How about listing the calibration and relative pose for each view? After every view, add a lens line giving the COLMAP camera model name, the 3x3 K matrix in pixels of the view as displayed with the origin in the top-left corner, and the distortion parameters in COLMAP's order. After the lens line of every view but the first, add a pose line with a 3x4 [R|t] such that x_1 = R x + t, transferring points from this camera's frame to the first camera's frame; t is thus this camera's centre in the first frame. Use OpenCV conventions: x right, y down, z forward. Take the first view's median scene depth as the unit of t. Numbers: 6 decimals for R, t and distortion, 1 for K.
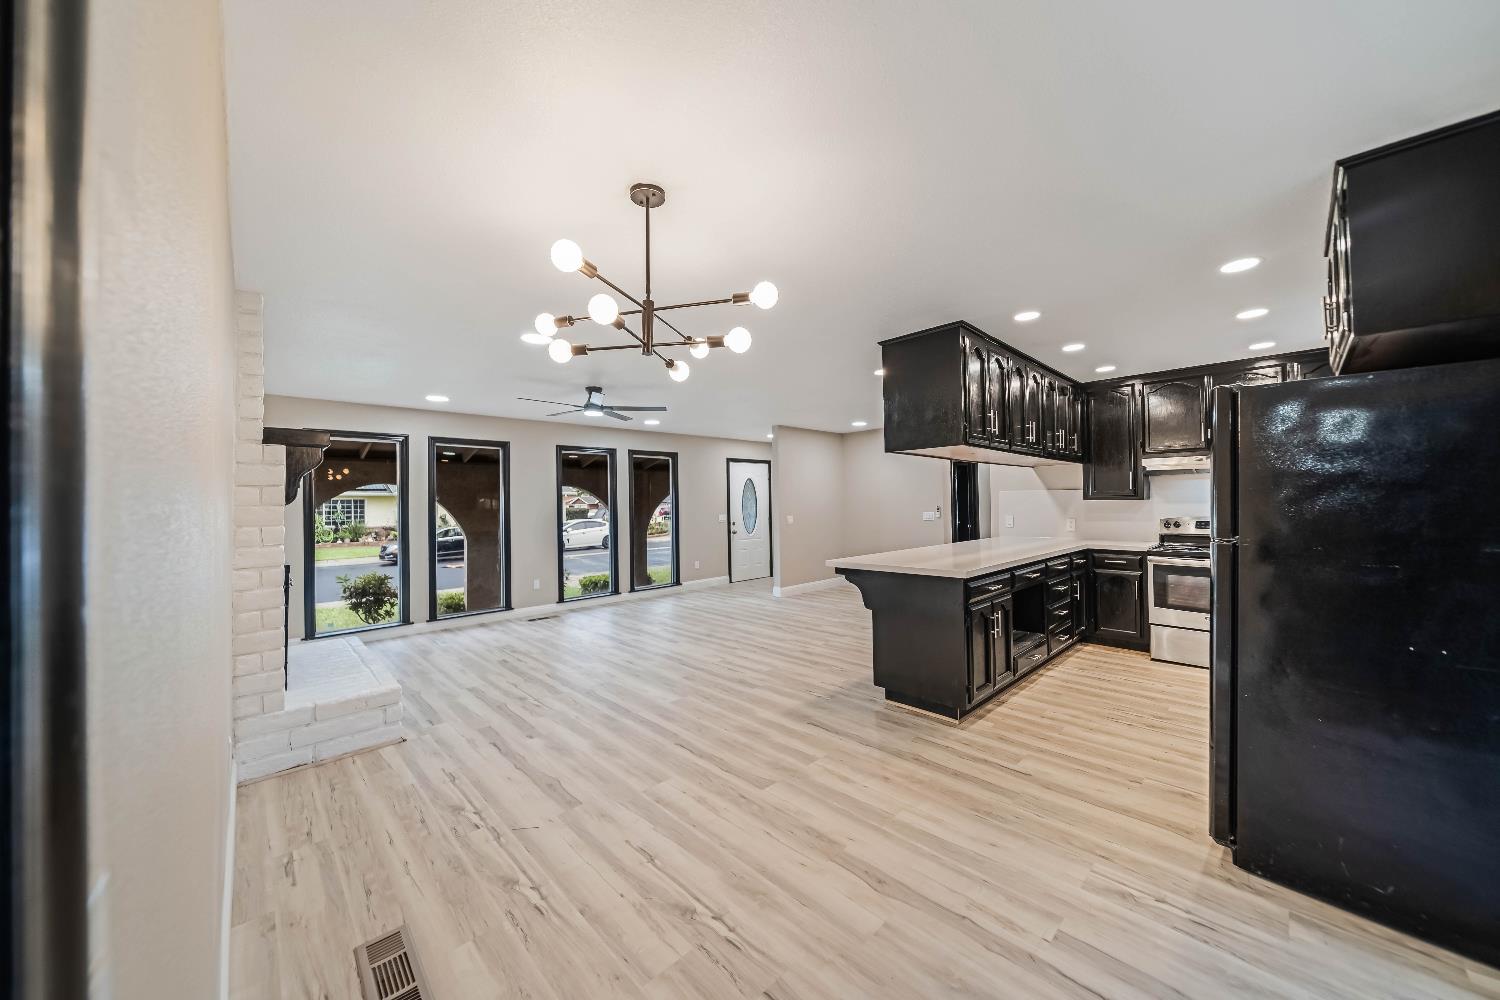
lens RADIAL K [[531.6, 0, 757.5], [0, 531.6, 497.0], [0, 0, 1]] dist [0.001332, 0.000020]
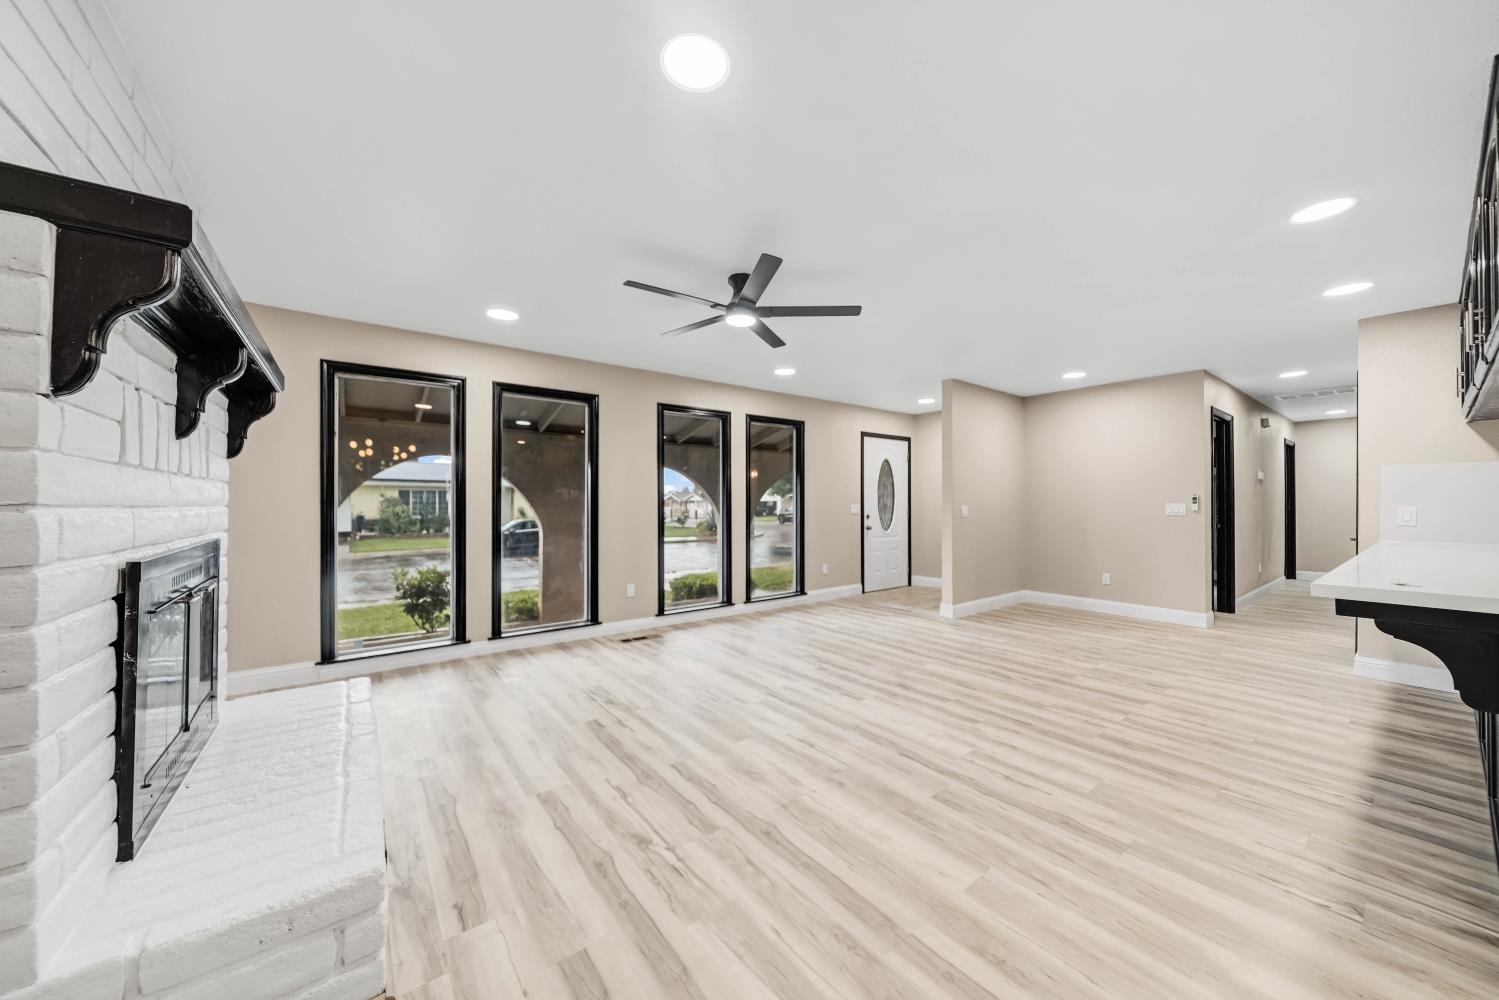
lens RADIAL K [[525.4, 0, 755.6], [0, 525.4, 501.5], [0, 0, 1]] dist [0.001770, 0.000201]
pose [[0.993088, 0.015577, -0.116338, -0.227610], [-0.014556, 0.999848, 0.009619, 0.043786], [0.116470, -0.007859, 0.993163, 0.420241]]
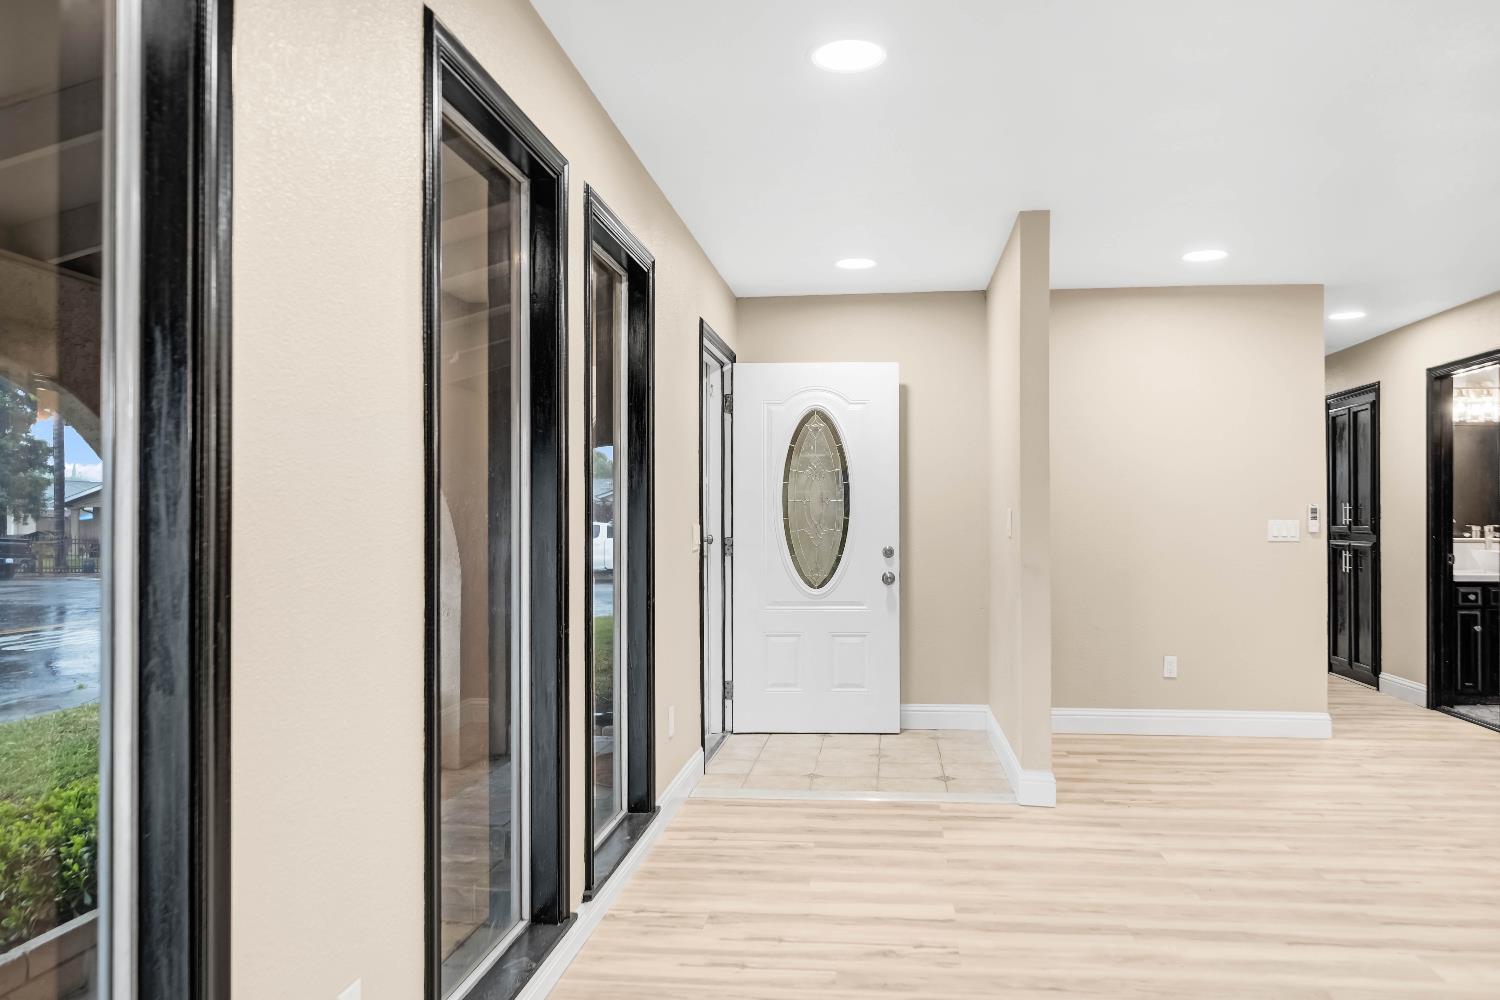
lens RADIAL K [[1055.0, 0, 769.8], [0, 1055.0, 514.2], [0, 0, 1]] dist [0.003226, 0.001942]
pose [[0.769172, 0.016461, 0.638829, -0.718625], [-0.015370, 0.999856, -0.007258, 0.057592], [-0.638857, -0.004236, 0.769314, 1.052481]]
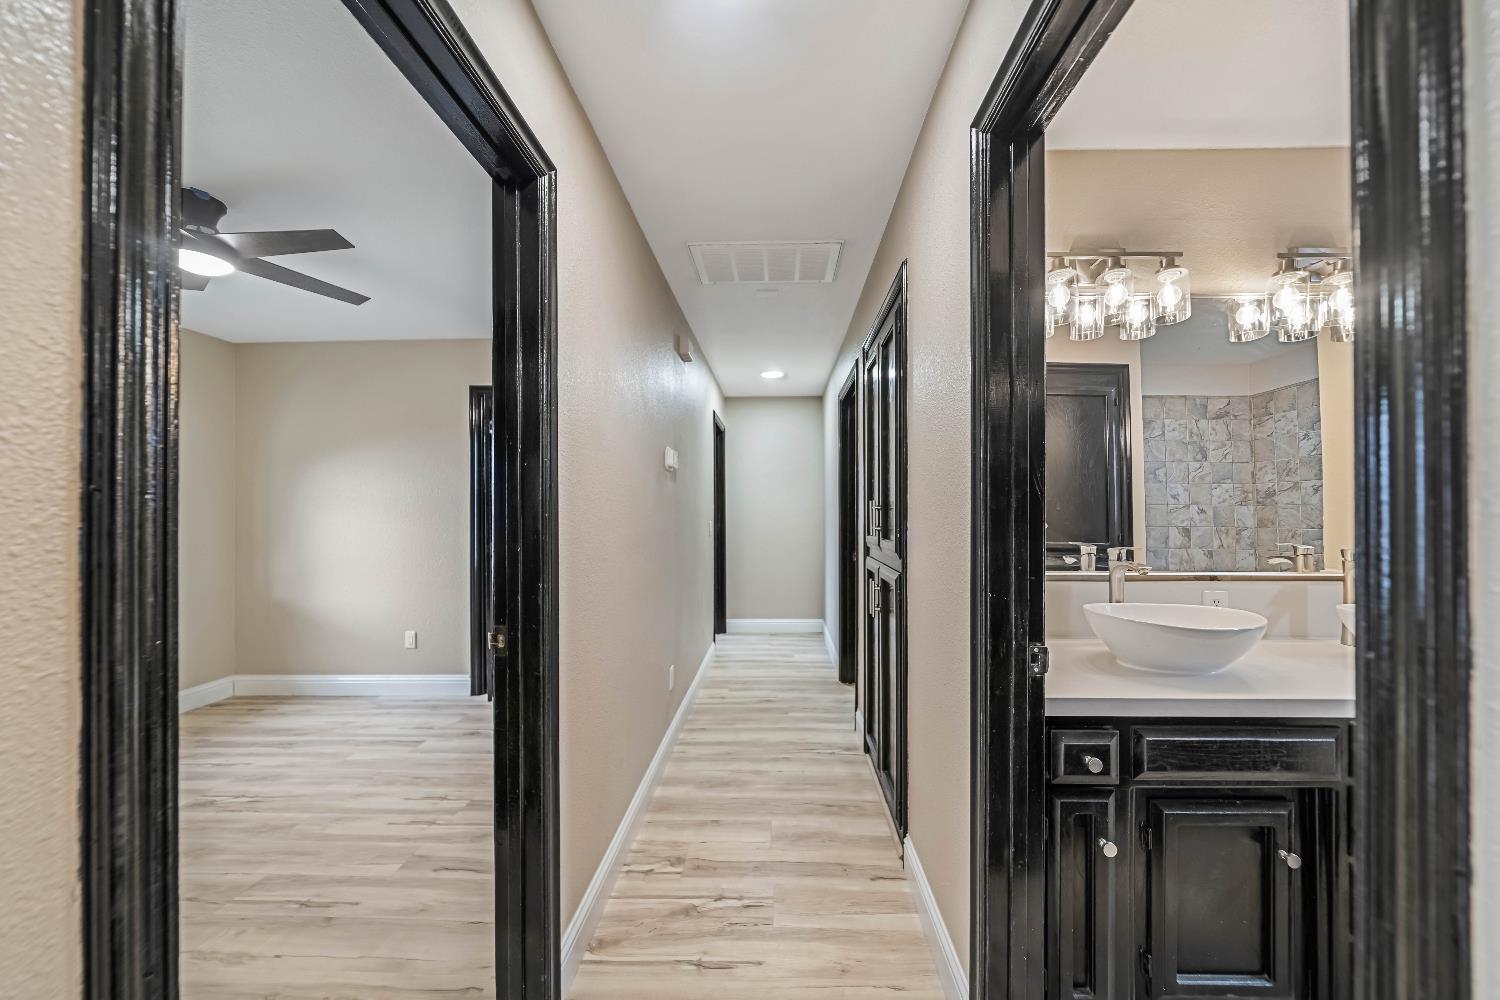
lens RADIAL K [[509.4, 0, 765.7], [0, 509.4, 509.5], [0, 0, 1]] dist [-0.009438, -0.000080]
pose [[0.720388, 0.016704, 0.693370, 0.615620], [-0.018188, 0.999821, -0.005190, 0.029375], [-0.693333, -0.008872, 0.720563, 1.471249]]
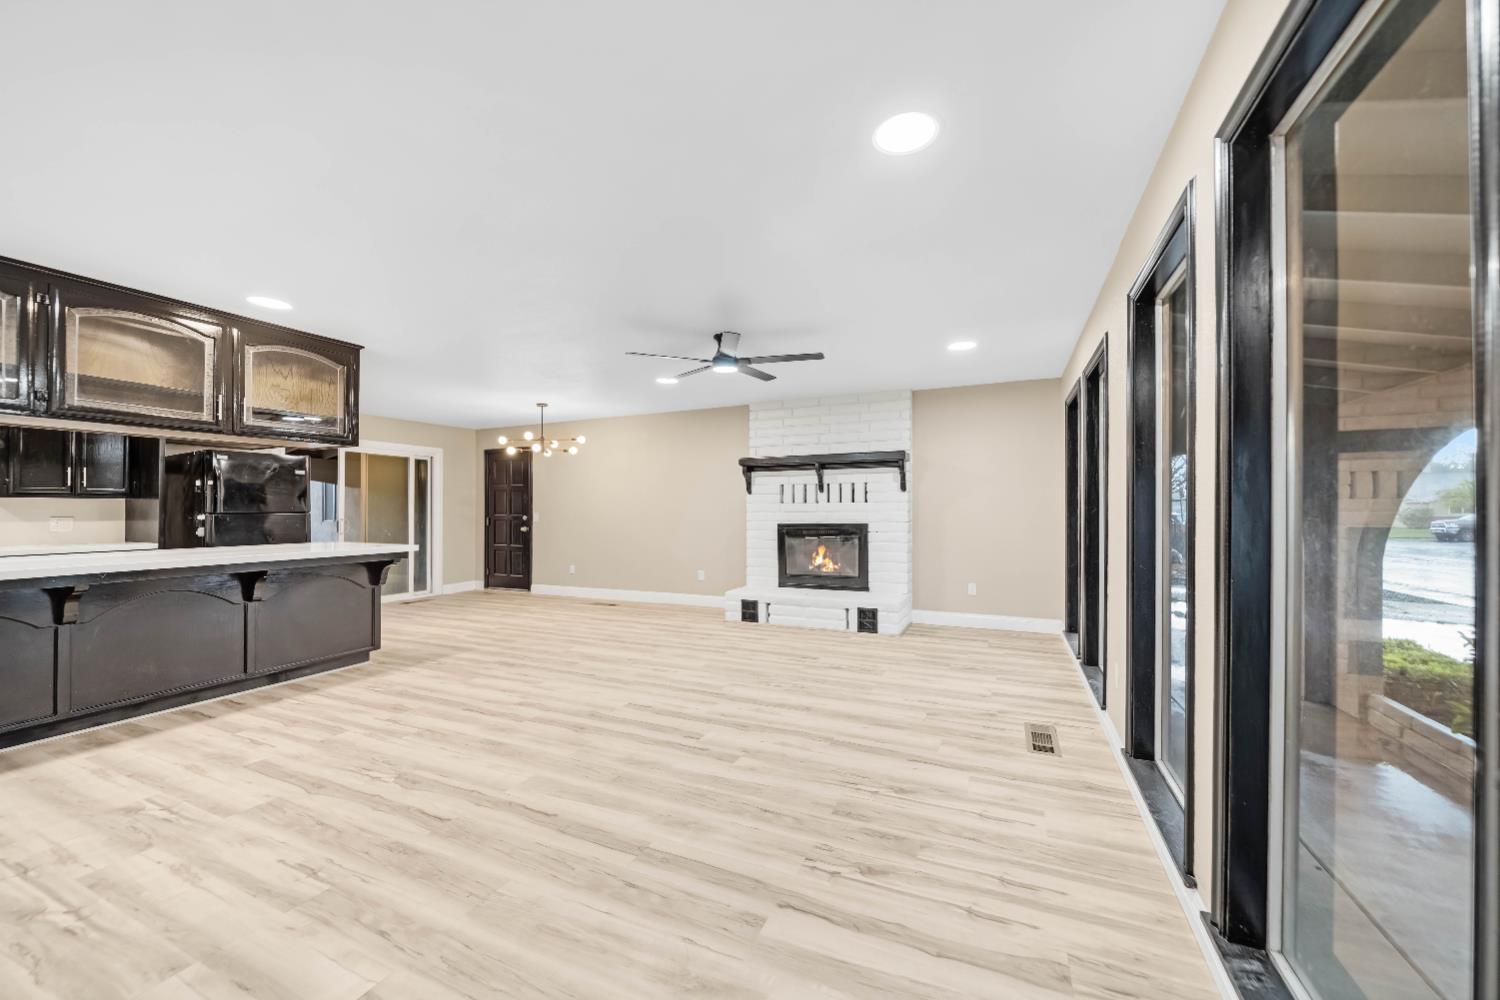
lens RADIAL K [[553.6, 0, 755.8], [0, 553.6, 505.4], [0, 0, 1]] dist [-0.001586, -0.000156]
pose [[-0.928461, 0.015041, -0.371125, -0.063478], [0.021694, 0.999670, -0.013758, 0.070697], [0.370795, -0.020825, -0.928481, 1.803430]]
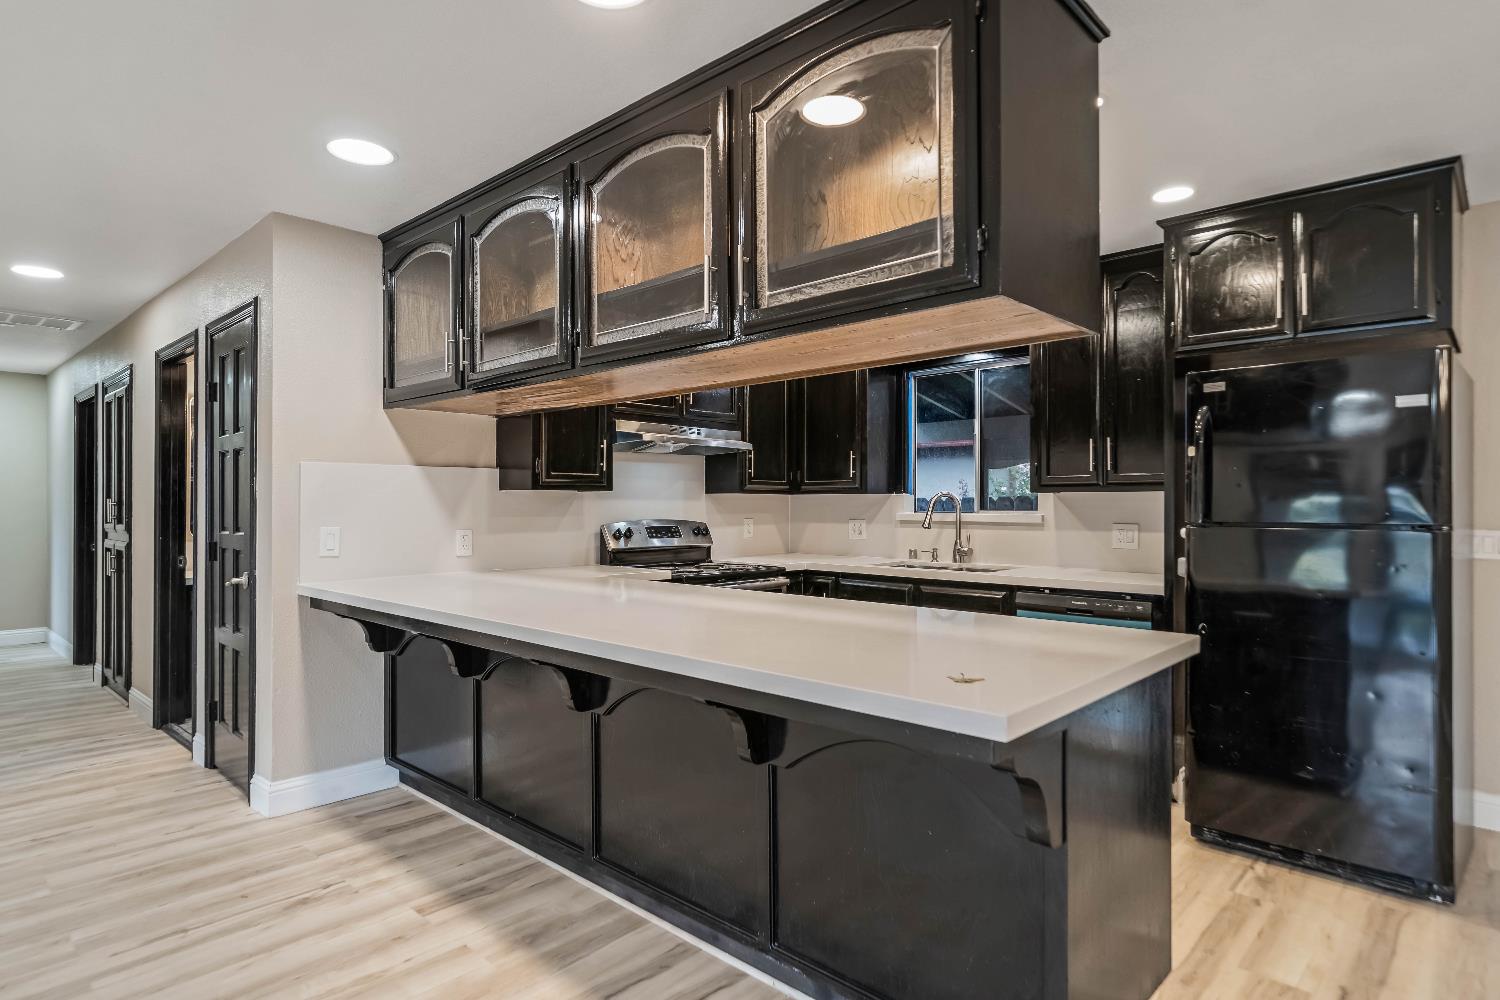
lens RADIAL K [[824.7, 0, 750.0], [0, 824.7, 500.0], [0, 0, 1]] dist [-0.001868, -0.000109]
pose [[-0.047336, 0.023316, 0.998607, -0.162832], [-0.012137, 0.999640, -0.023915, 0.034740], [-0.998805, -0.013252, -0.047036, 0.913570]]
